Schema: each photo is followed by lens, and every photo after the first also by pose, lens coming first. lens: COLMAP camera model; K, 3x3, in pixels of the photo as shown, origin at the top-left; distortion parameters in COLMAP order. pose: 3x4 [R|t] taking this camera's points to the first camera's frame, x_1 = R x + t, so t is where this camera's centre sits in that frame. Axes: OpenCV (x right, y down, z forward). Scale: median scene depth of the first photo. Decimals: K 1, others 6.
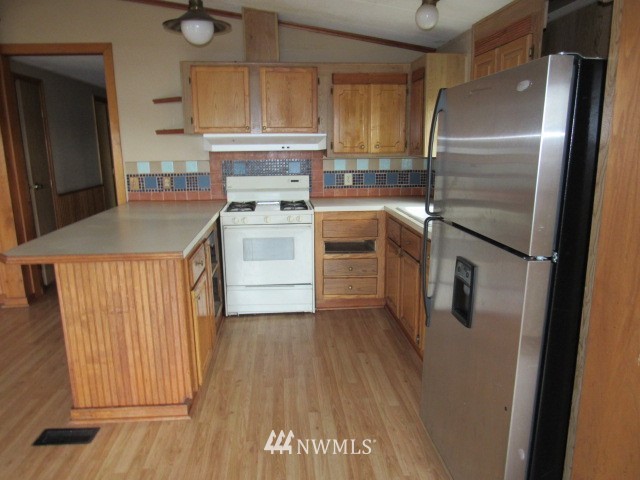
lens RADIAL K [[457.6, 0, 319.8], [0, 457.6, 243.8], [0, 0, 1]] dist [-0.036315, 0.014180]
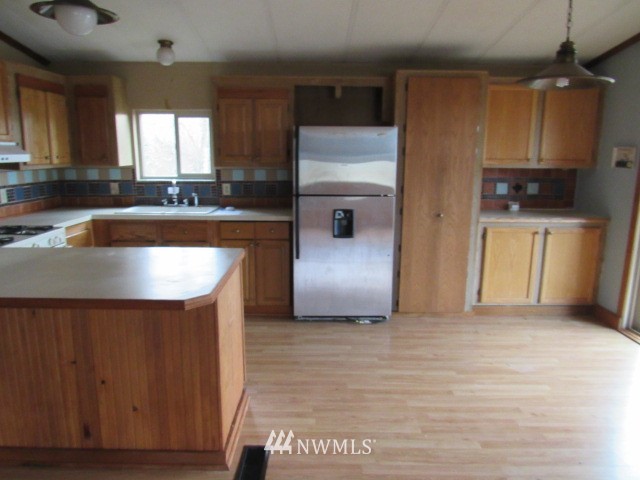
lens RADIAL K [[457.6, 0, 318.7], [0, 457.6, 237.8], [0, 0, 1]] dist [-0.036315, 0.014180]
pose [[0.106514, -0.179139, 0.978041, -0.807043], [0.214404, 0.964635, 0.153333, -0.079712], [-0.970920, 0.193363, 0.141155, 0.378441]]
